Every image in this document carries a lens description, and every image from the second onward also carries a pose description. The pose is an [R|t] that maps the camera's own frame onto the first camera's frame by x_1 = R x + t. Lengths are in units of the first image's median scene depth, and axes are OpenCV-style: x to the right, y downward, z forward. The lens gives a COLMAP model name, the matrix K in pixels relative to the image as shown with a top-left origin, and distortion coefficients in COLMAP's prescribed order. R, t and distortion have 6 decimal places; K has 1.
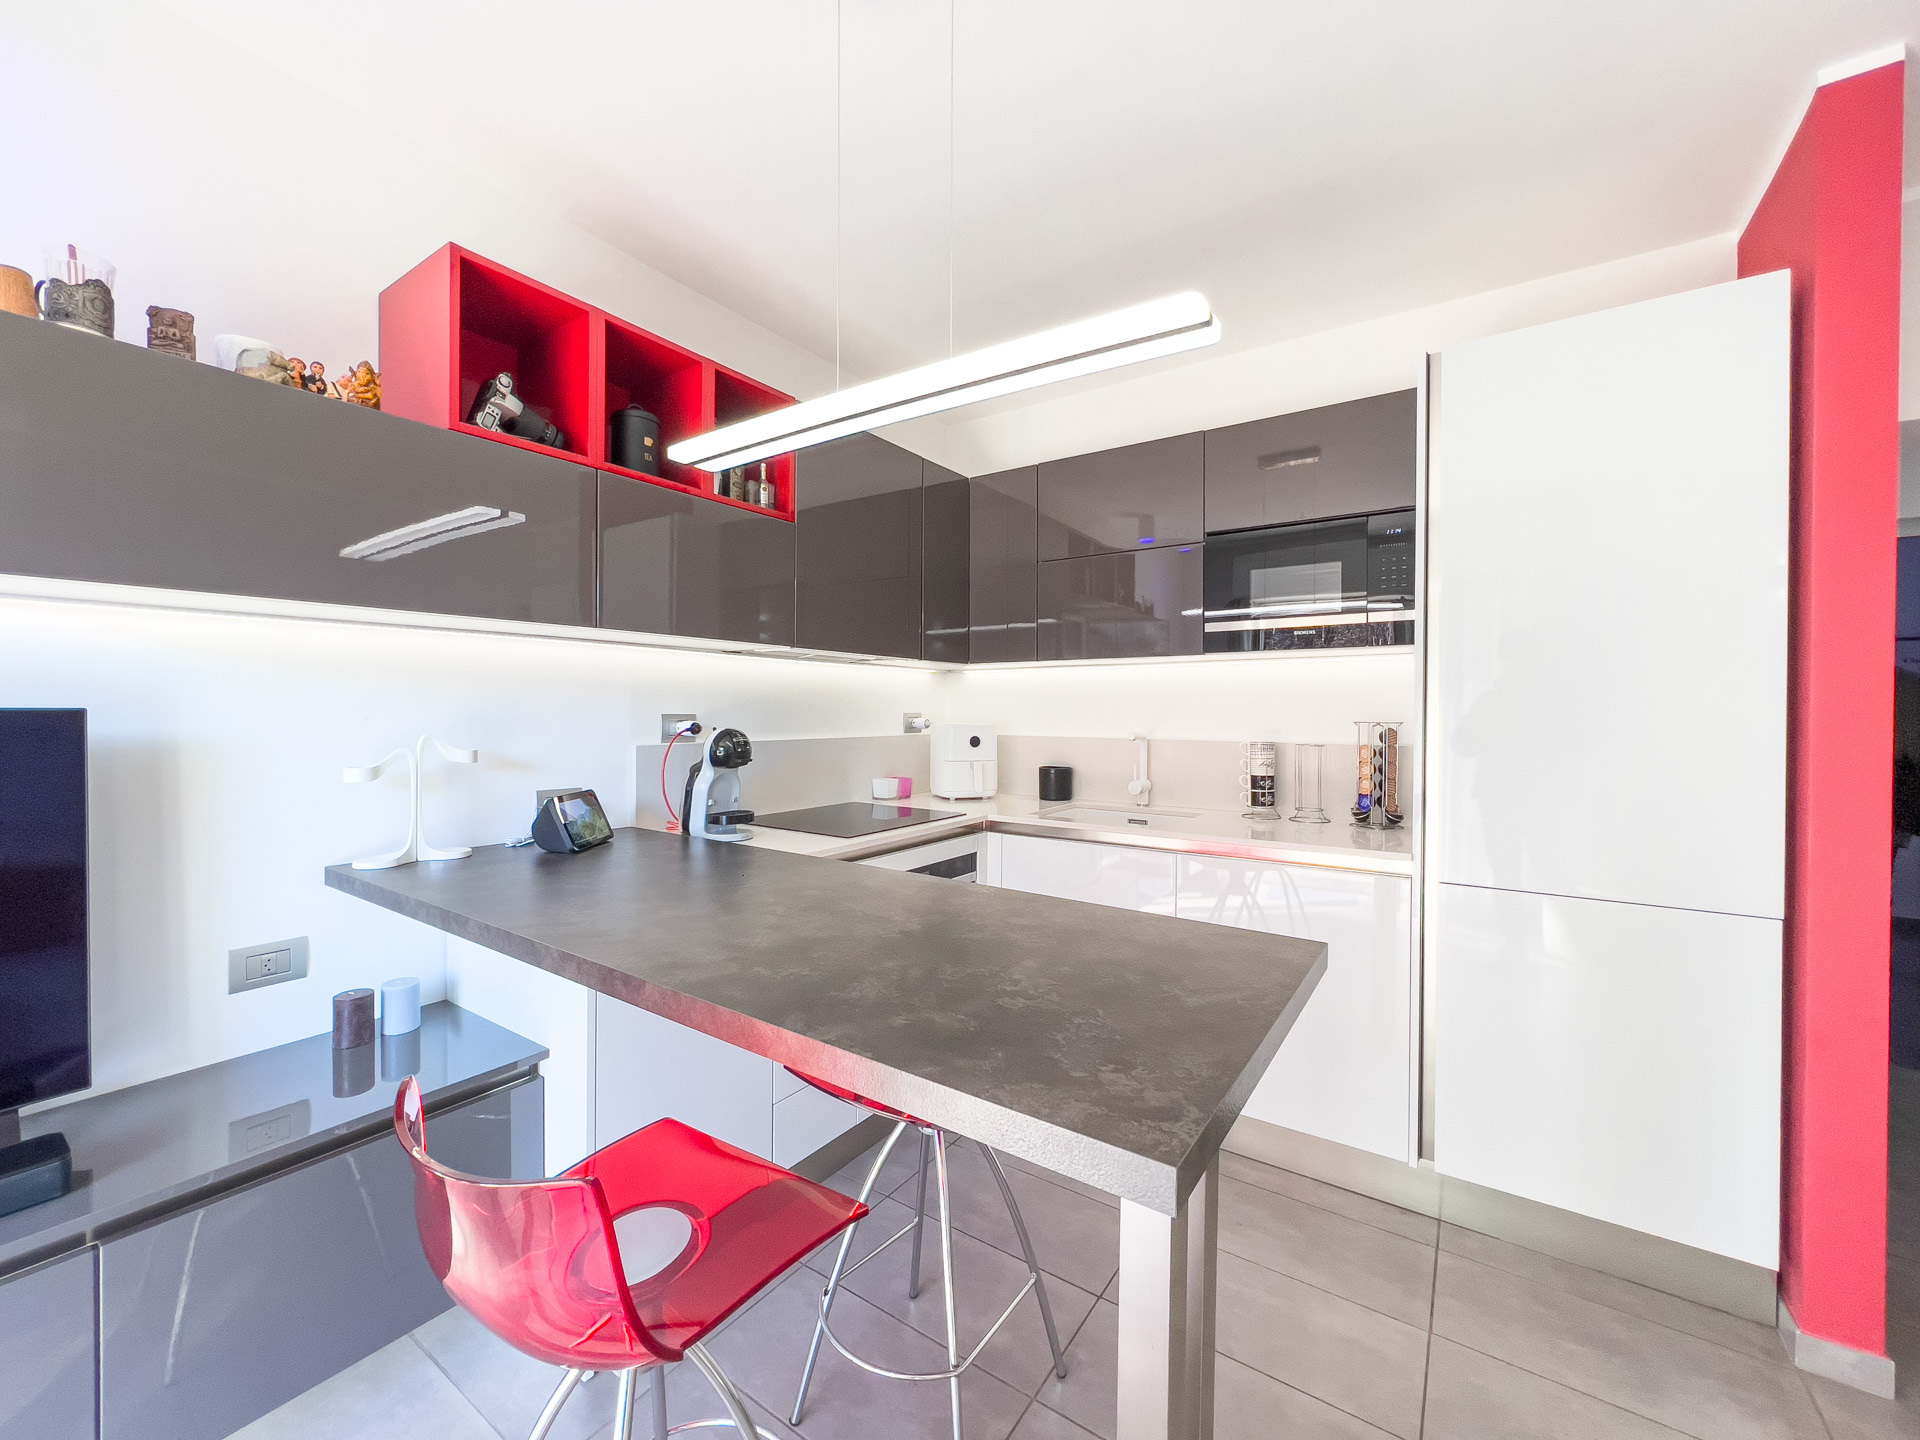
lens RADIAL K [[766.9, 0, 960.0], [0, 766.9, 720.0], [0, 0, 1]] dist [0.000629, 0.000429]
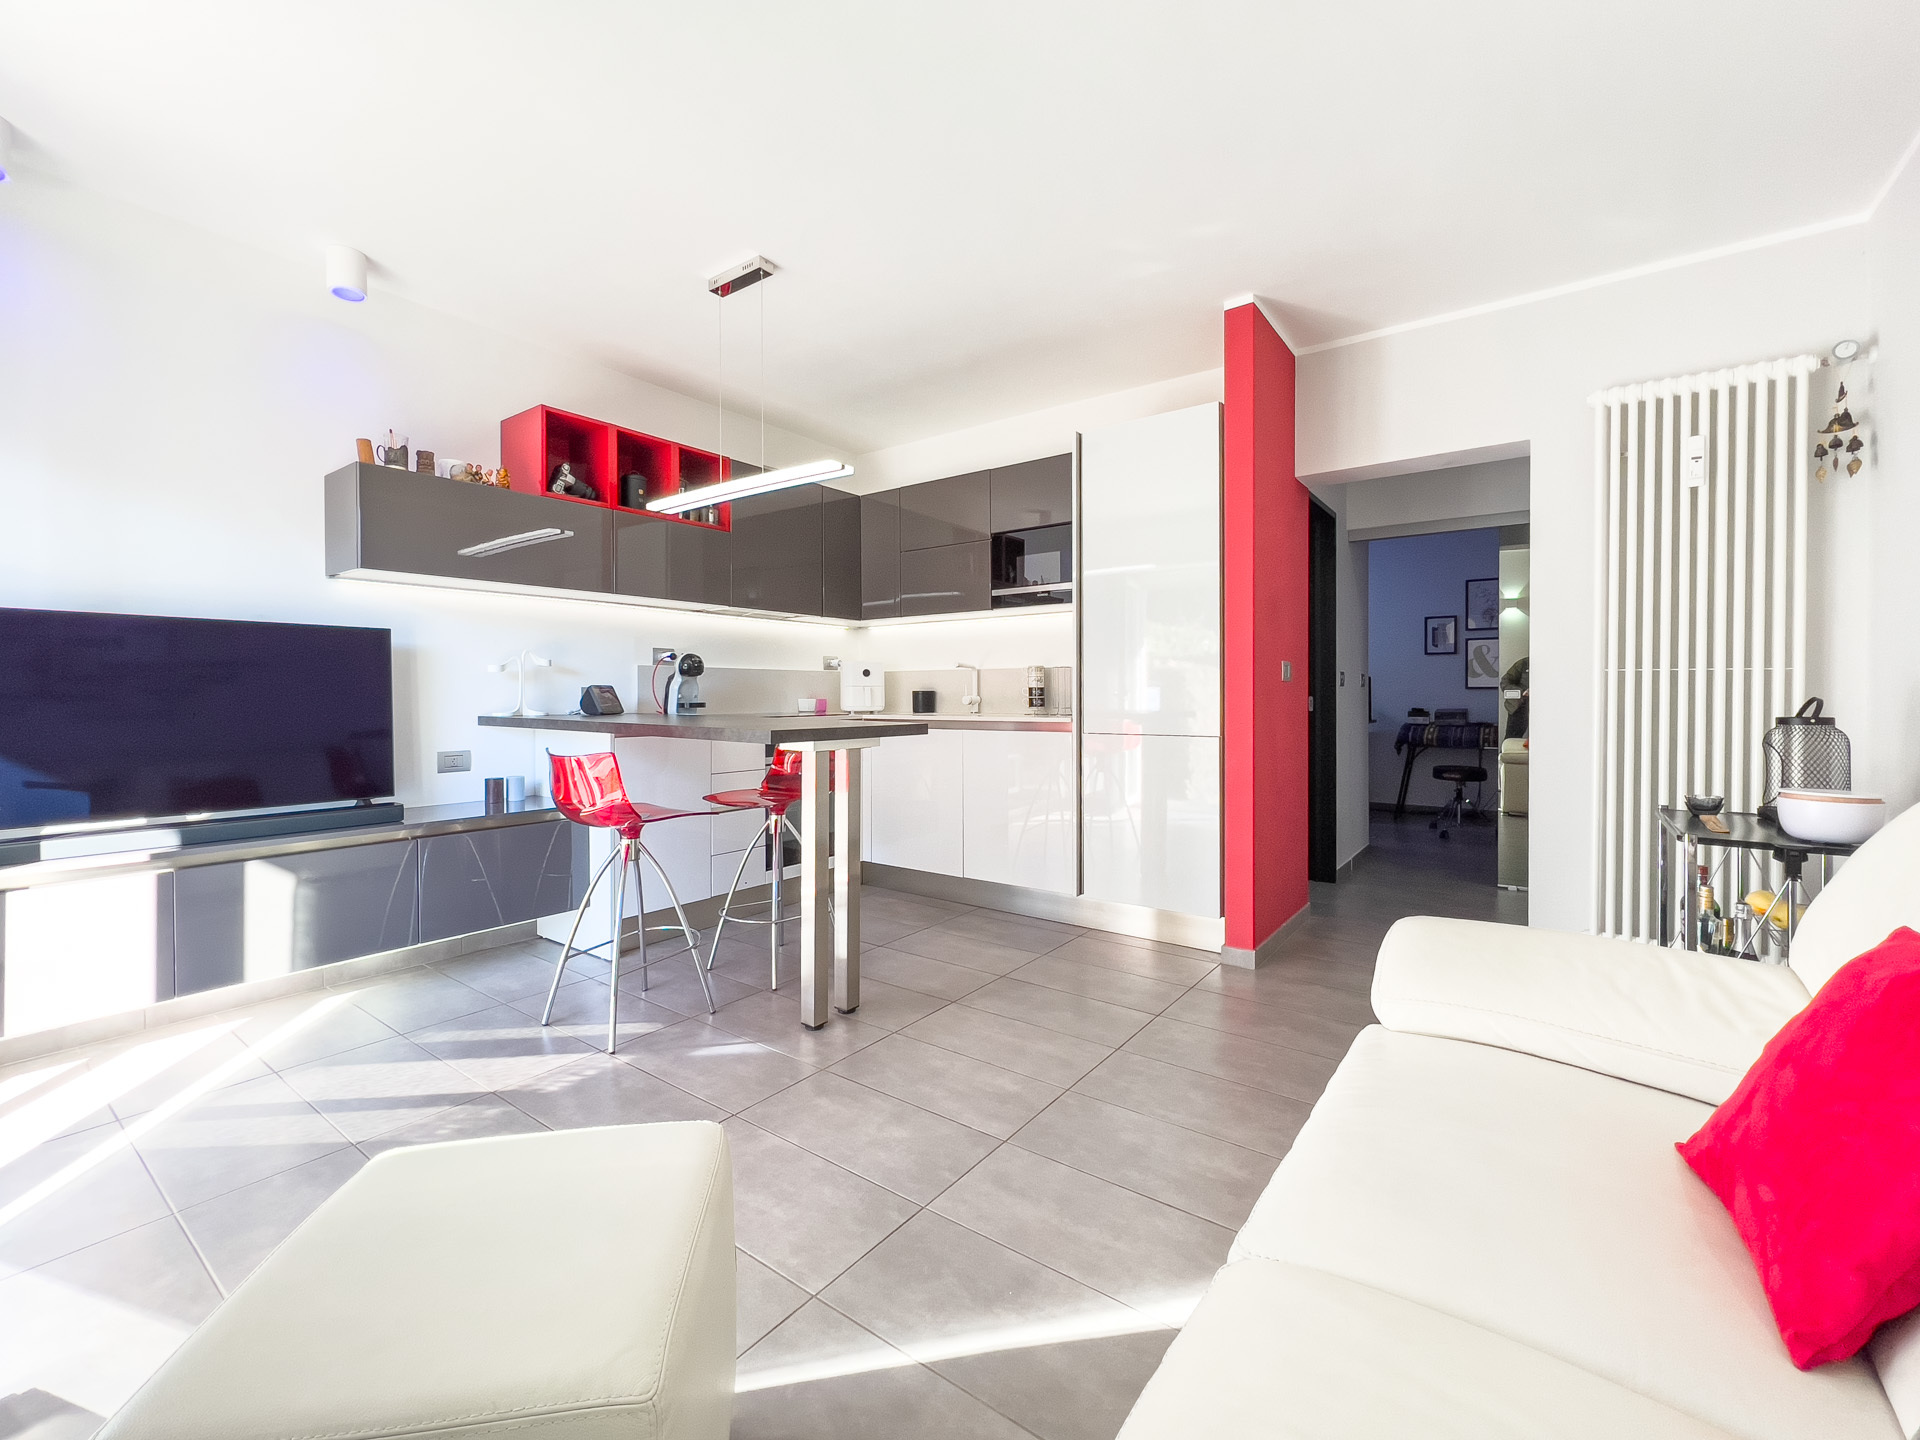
lens RADIAL K [[794.2, 0, 962.6], [0, 794.2, 699.3], [0, 0, 1]] dist [0.000046, 0.000083]
pose [[0.999410, -0.007434, -0.033545, 0.370714], [0.007248, 0.999958, -0.005656, 0.129327], [0.033586, 0.005410, 0.999421, -0.762131]]
